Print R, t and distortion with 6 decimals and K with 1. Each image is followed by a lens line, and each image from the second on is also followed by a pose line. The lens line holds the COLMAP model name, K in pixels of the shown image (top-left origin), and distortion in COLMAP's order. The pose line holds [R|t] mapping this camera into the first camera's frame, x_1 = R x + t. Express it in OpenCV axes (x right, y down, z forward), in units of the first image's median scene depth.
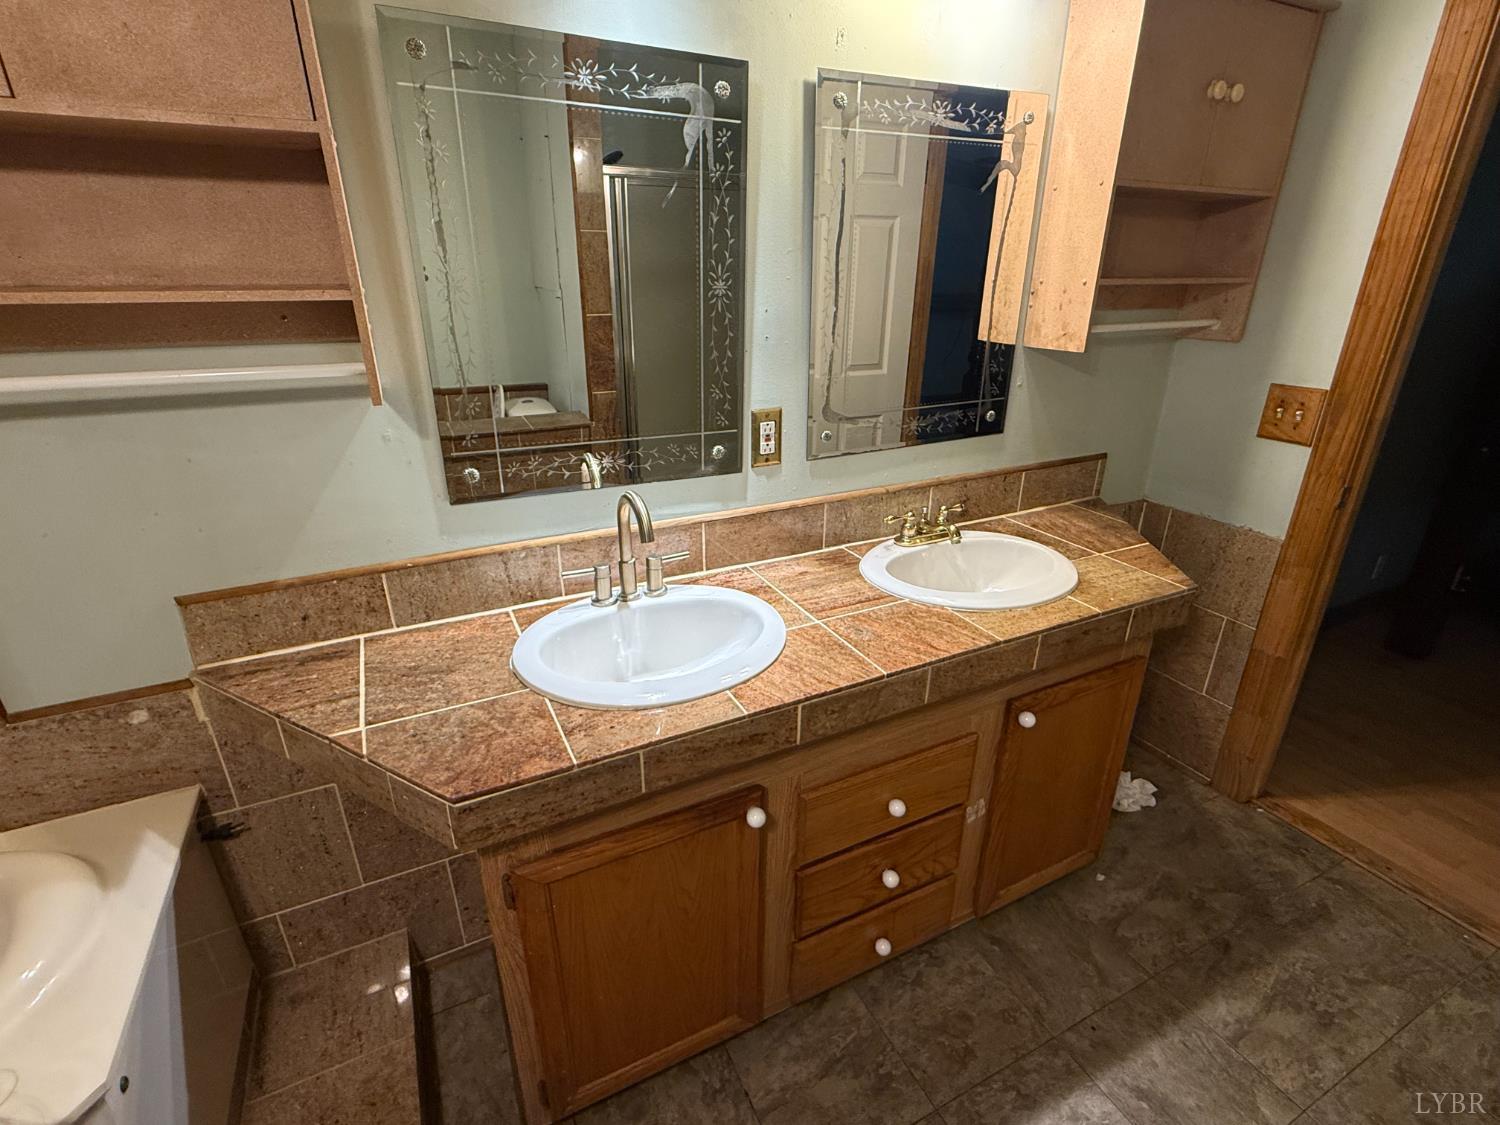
lens RADIAL K [[704.2, 0, 743.7], [0, 704.2, 564.1], [0, 0, 1]] dist [-0.003811, 0.000939]
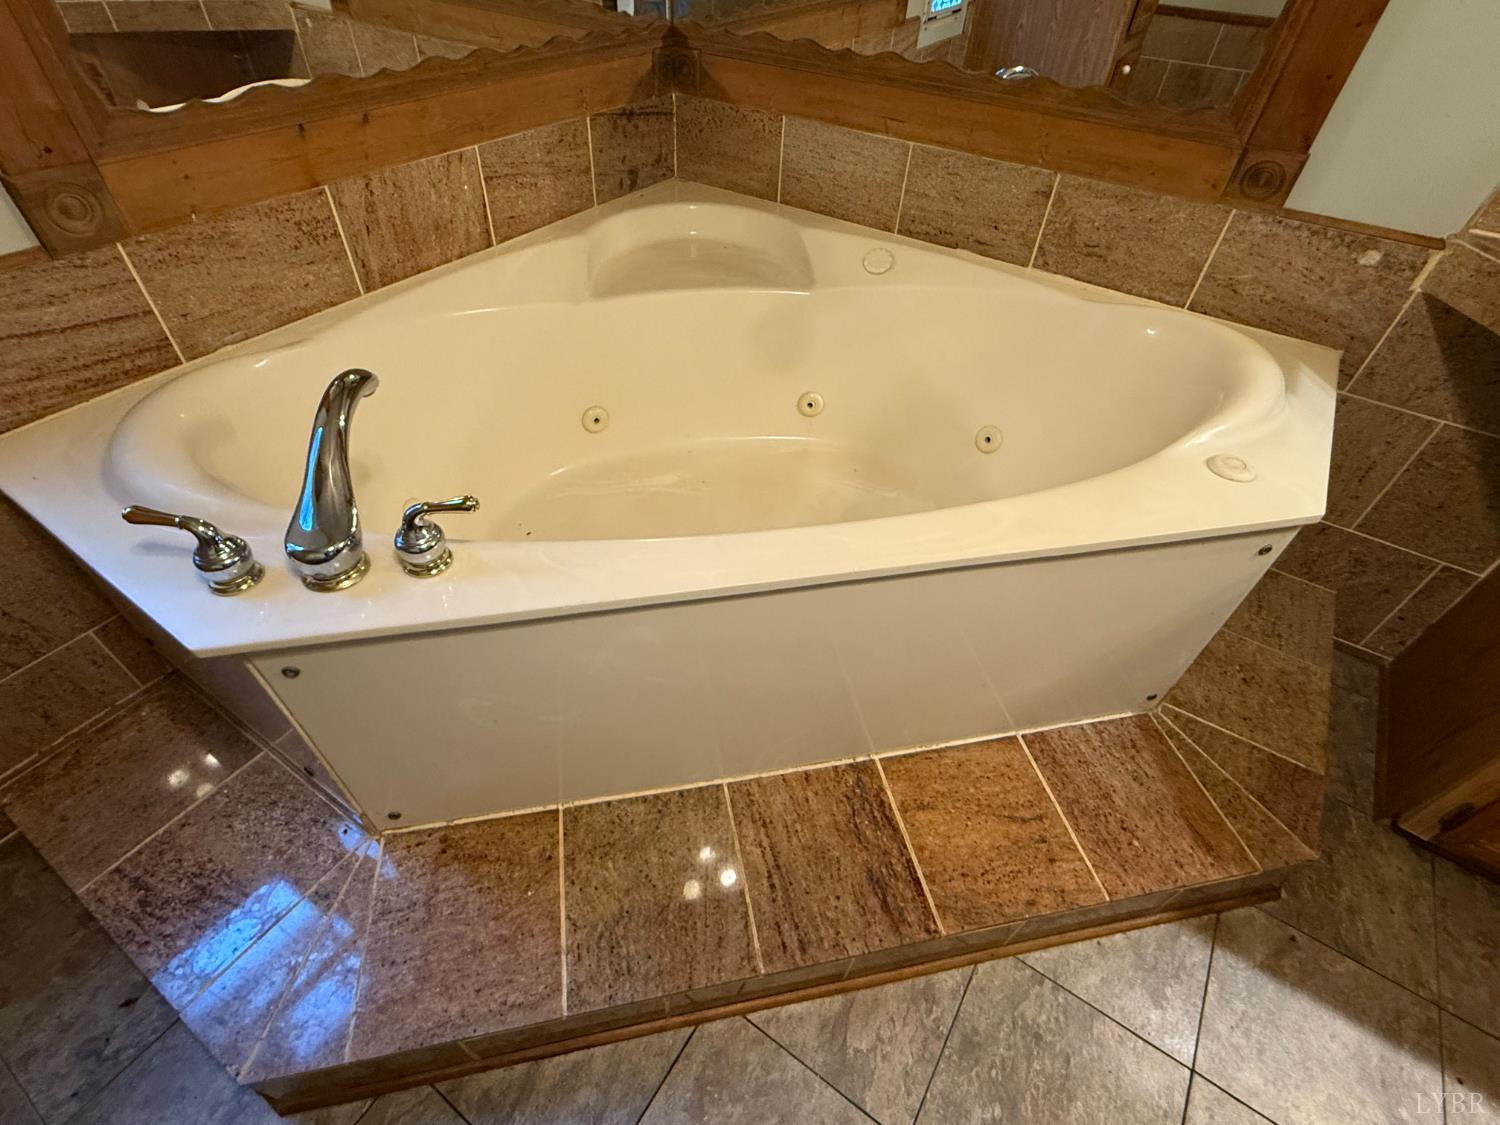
lens RADIAL K [[704.2, 0, 741.9], [0, 704.2, 562.4], [0, 0, 1]] dist [-0.003811, 0.000939]
pose [[0.500462, 0.623804, -0.600339, -0.355943], [-0.362371, 0.780693, 0.509123, 0.305706], [0.786273, -0.037252, 0.616755, -0.288795]]
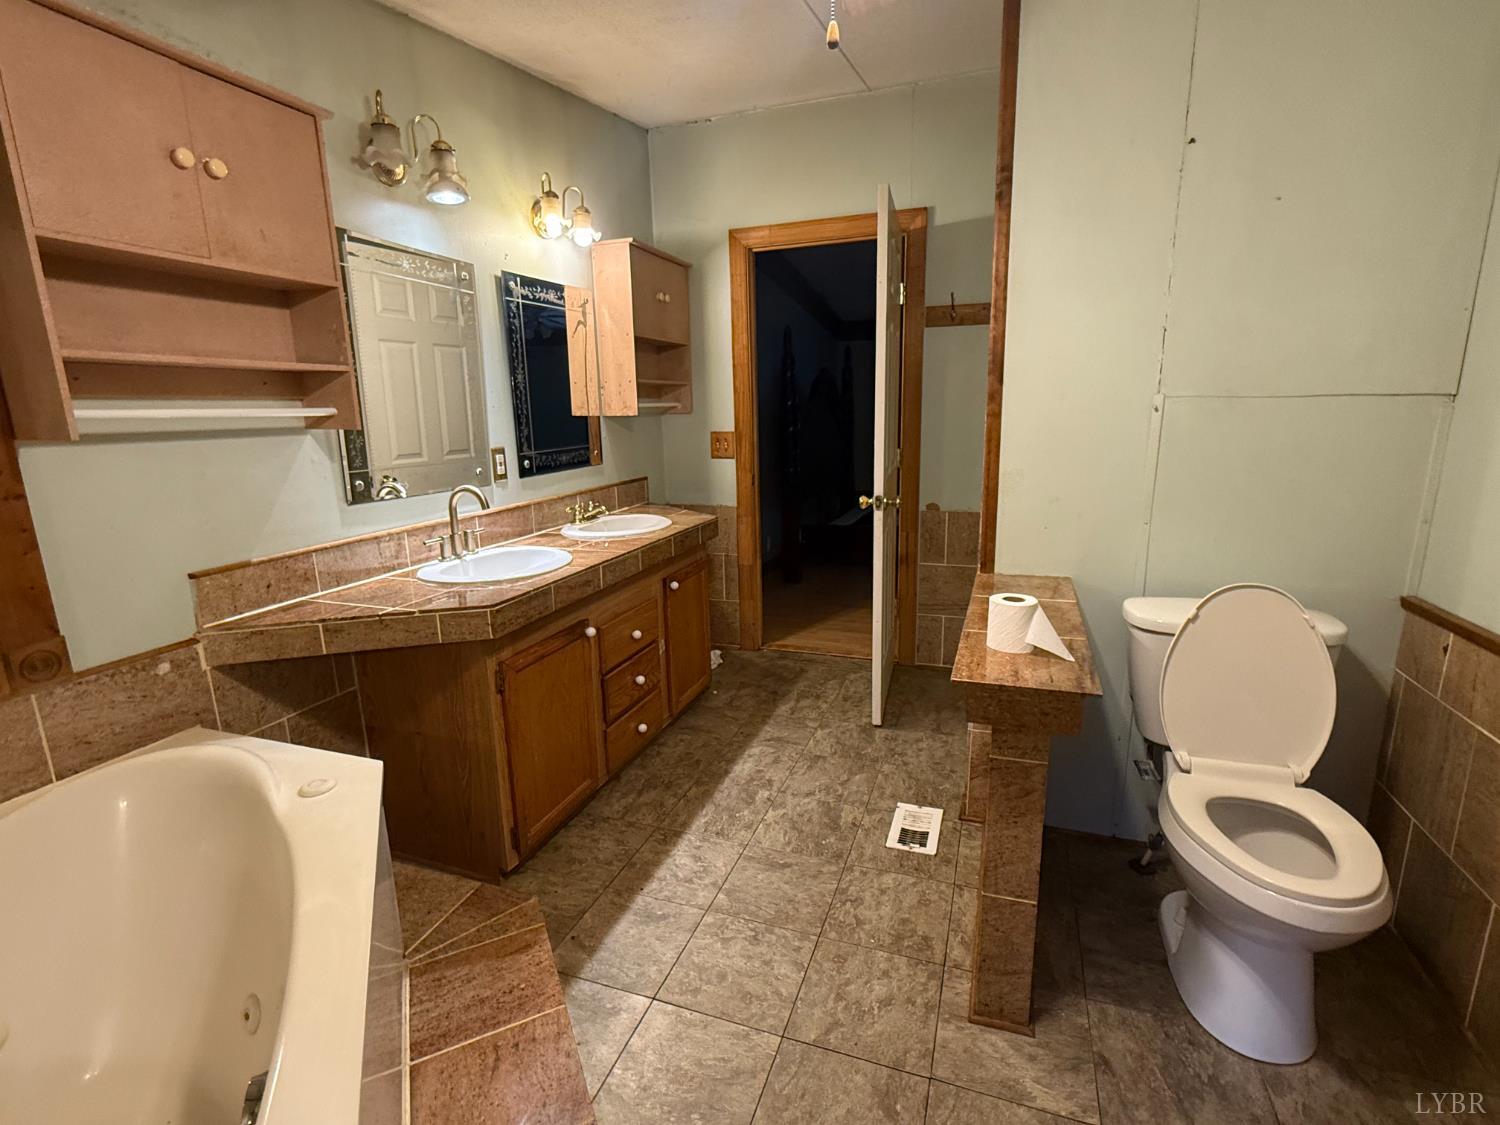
lens RADIAL K [[704.2, 0, 755.7], [0, 704.2, 562.3], [0, 0, 1]] dist [-0.003811, 0.000939]
pose [[0.714440, -0.163518, 0.680322, -0.765862], [0.281284, 0.957402, -0.065275, 0.350420], [-0.640668, 0.237999, 0.730001, -0.605323]]
